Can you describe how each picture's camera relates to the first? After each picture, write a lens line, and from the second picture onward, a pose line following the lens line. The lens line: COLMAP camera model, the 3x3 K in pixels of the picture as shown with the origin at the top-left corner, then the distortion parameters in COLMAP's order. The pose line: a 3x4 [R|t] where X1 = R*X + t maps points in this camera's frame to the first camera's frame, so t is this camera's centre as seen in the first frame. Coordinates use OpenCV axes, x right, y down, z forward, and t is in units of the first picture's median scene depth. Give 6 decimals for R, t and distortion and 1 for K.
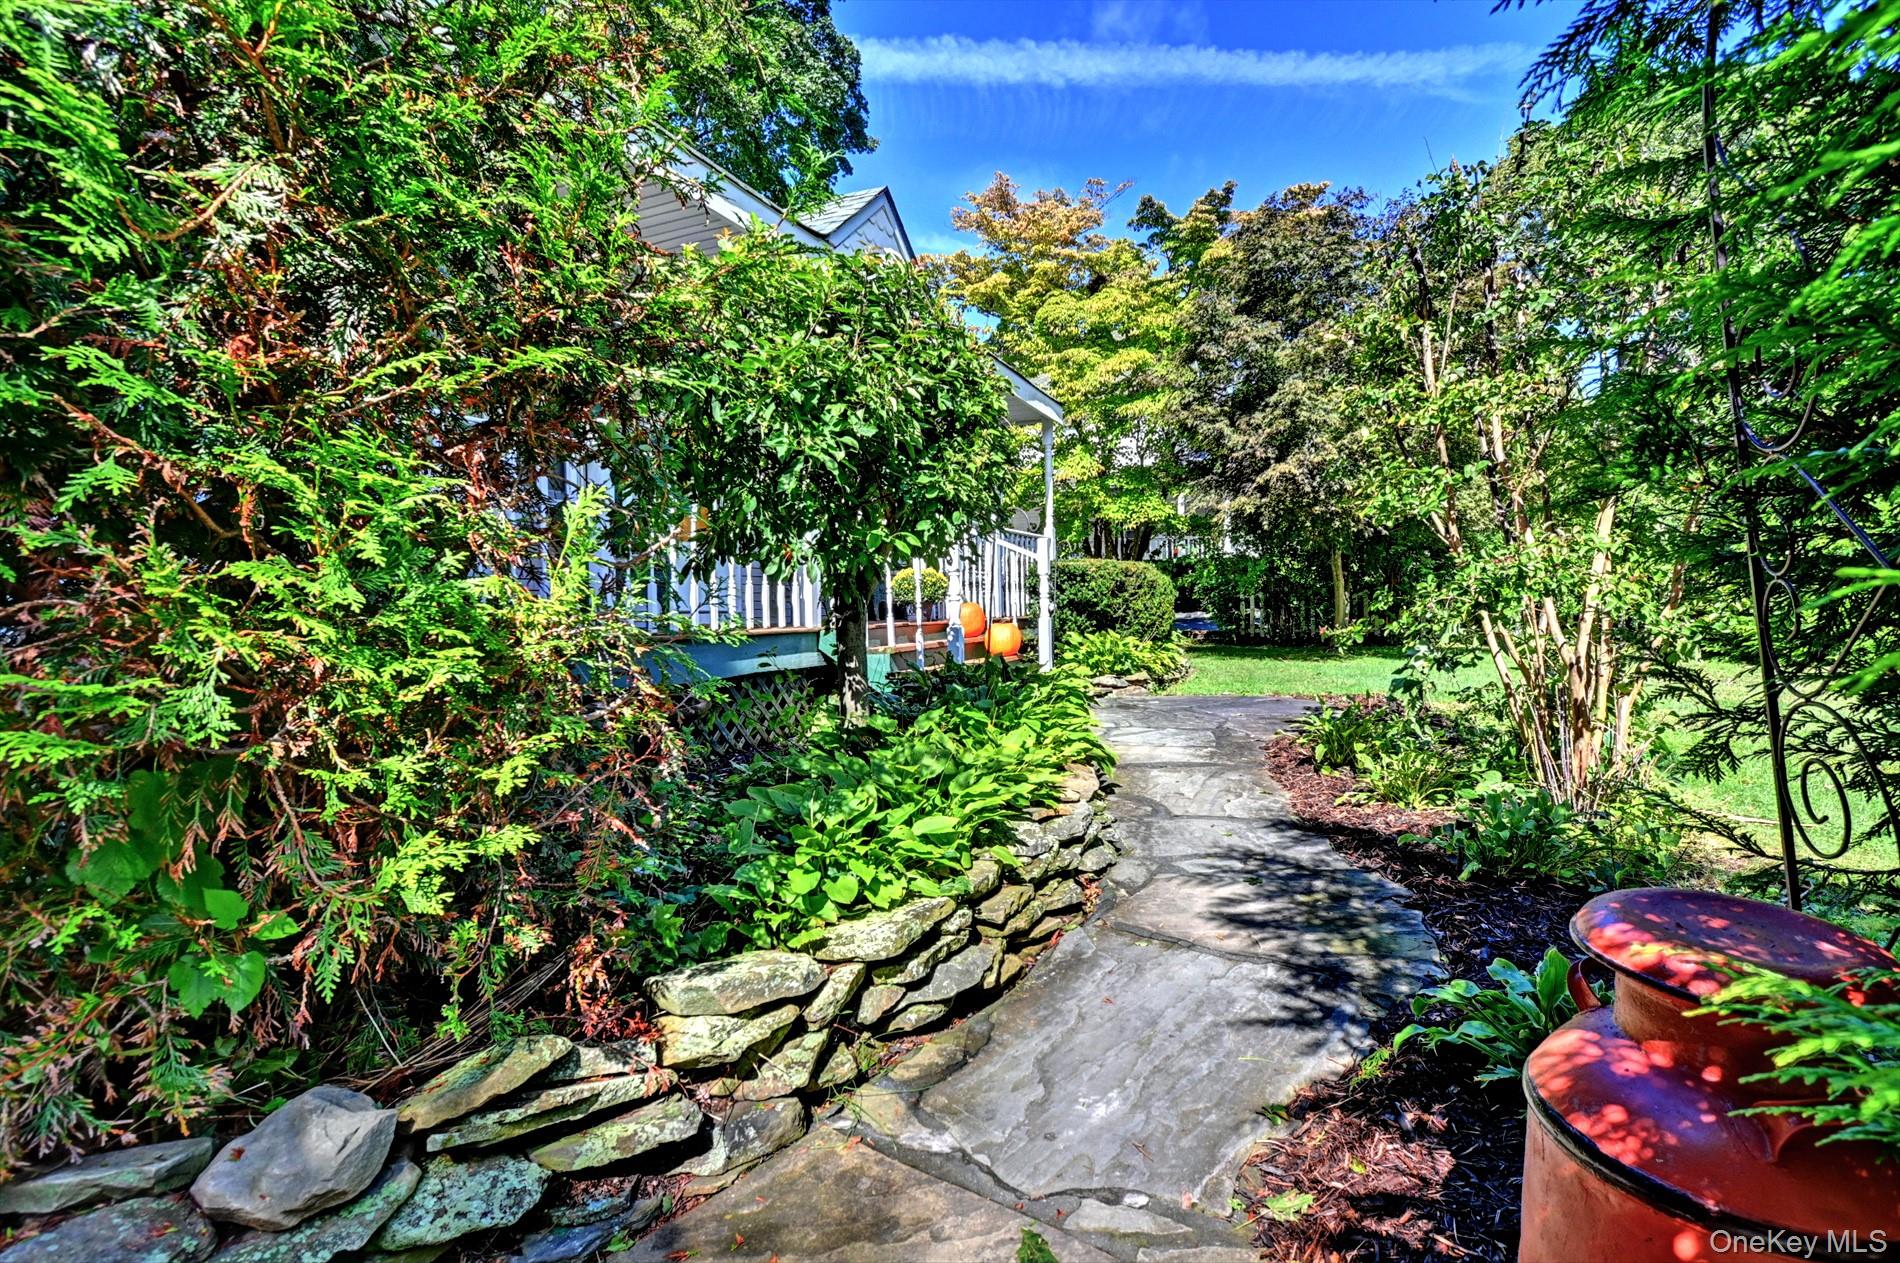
lens RADIAL K [[879.9, 0, 954.1], [0, 879.9, 636.4], [0, 0, 1]] dist [-0.000234, -0.000026]
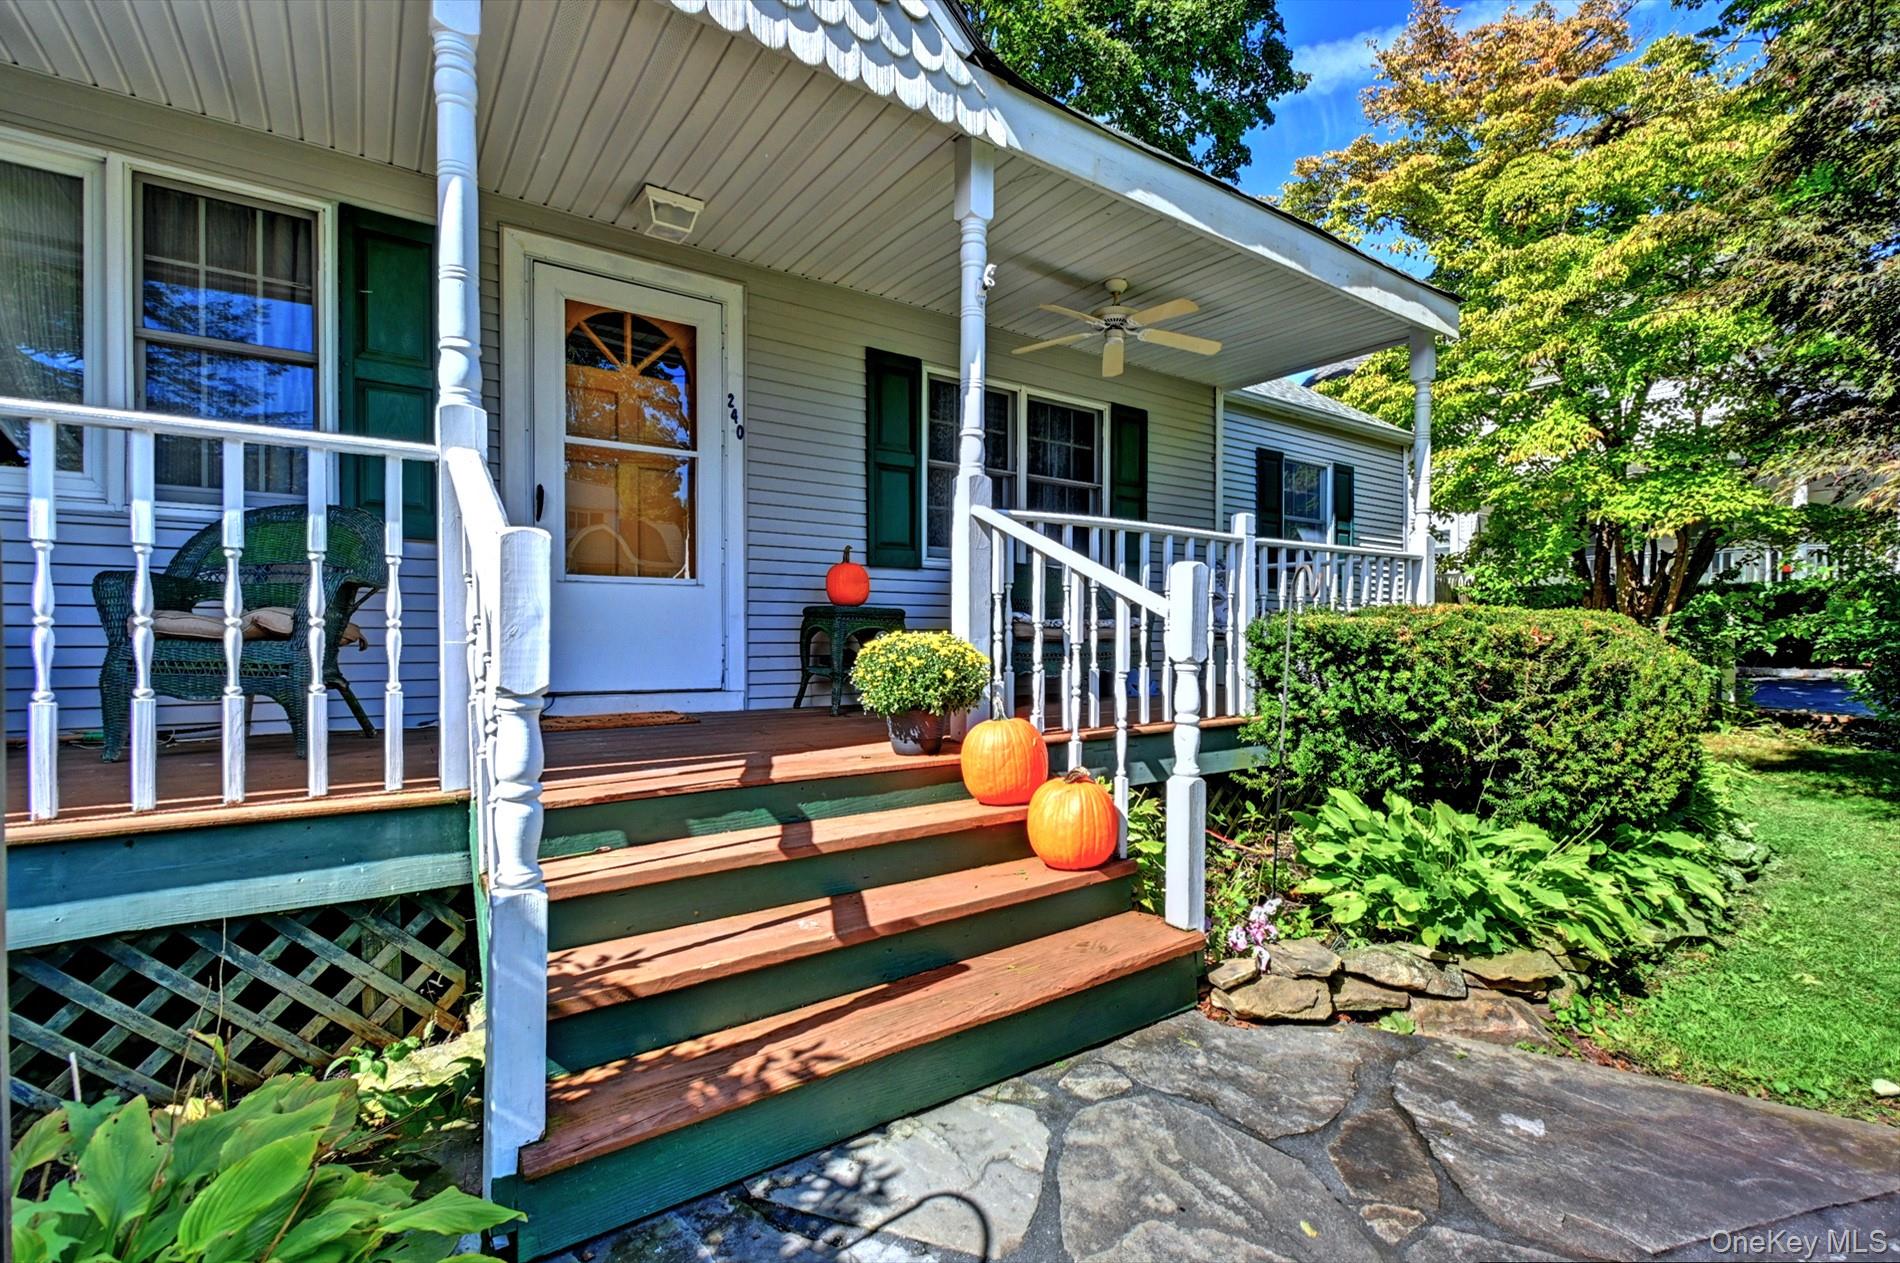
lens RADIAL K [[829.8, 0, 966.7], [0, 829.8, 629.3], [0, 0, 1]] dist [-0.007796, 0.000225]
pose [[0.853603, 0.032947, -0.519880, 0.097995], [-0.045387, 0.998906, -0.011218, -0.035840], [0.518942, 0.033171, 0.854165, 0.318585]]
